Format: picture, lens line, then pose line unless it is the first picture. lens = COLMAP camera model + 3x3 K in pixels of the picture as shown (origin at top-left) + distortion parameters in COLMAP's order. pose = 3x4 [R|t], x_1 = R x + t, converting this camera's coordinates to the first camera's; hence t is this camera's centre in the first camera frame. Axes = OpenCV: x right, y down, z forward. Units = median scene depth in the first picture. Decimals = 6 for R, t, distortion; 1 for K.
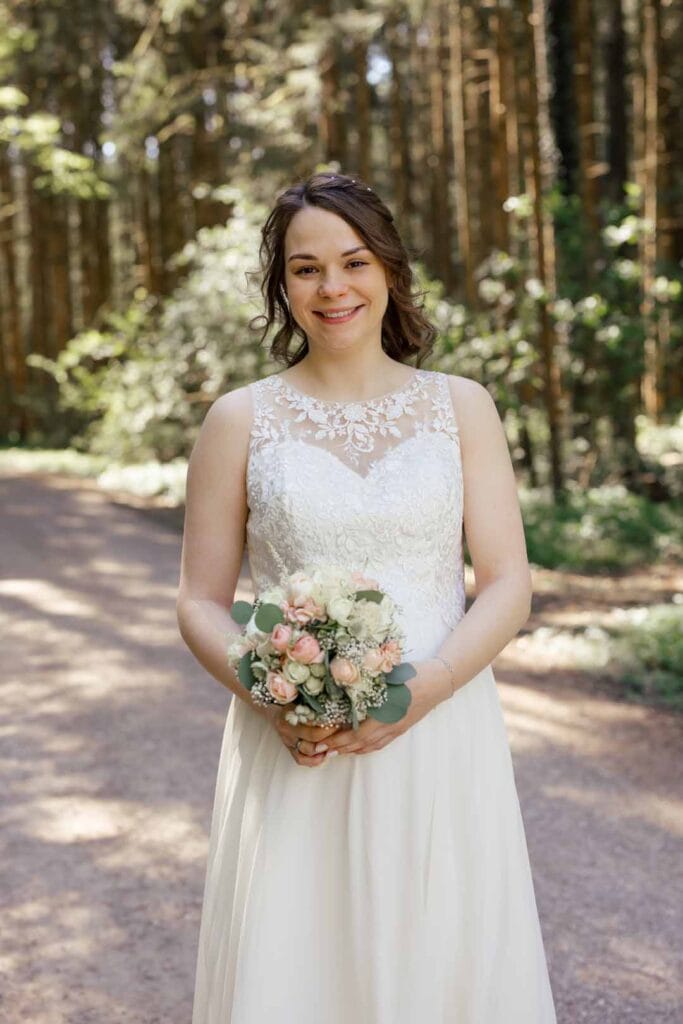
lens RADIAL K [[1468.1, 0, 338.5], [0, 1468.1, 506.6], [0, 0, 1]] dist [0.031824, 0.000000]
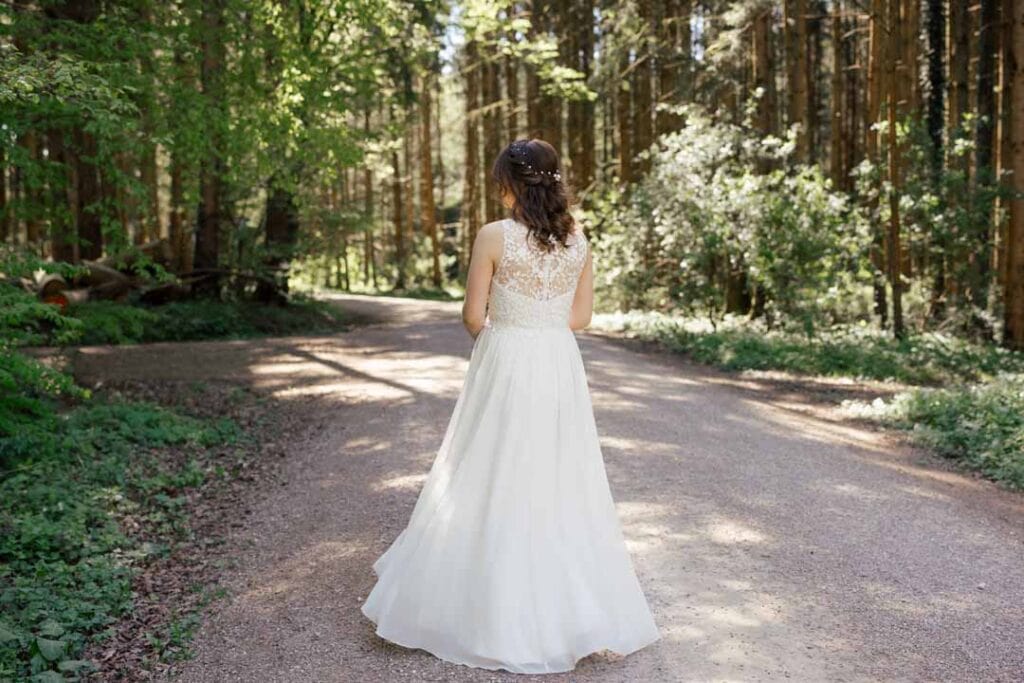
lens RADIAL K [[1468.1, 0, 487.2], [0, 1468.1, 284.5], [0, 0, 1]] dist [0.031824, 0.000000]
pose [[0.974765, 0.037797, -0.220012, 0.037464], [-0.052878, 0.996608, -0.063066, 0.029134], [0.216882, 0.073108, 0.973456, -0.236813]]
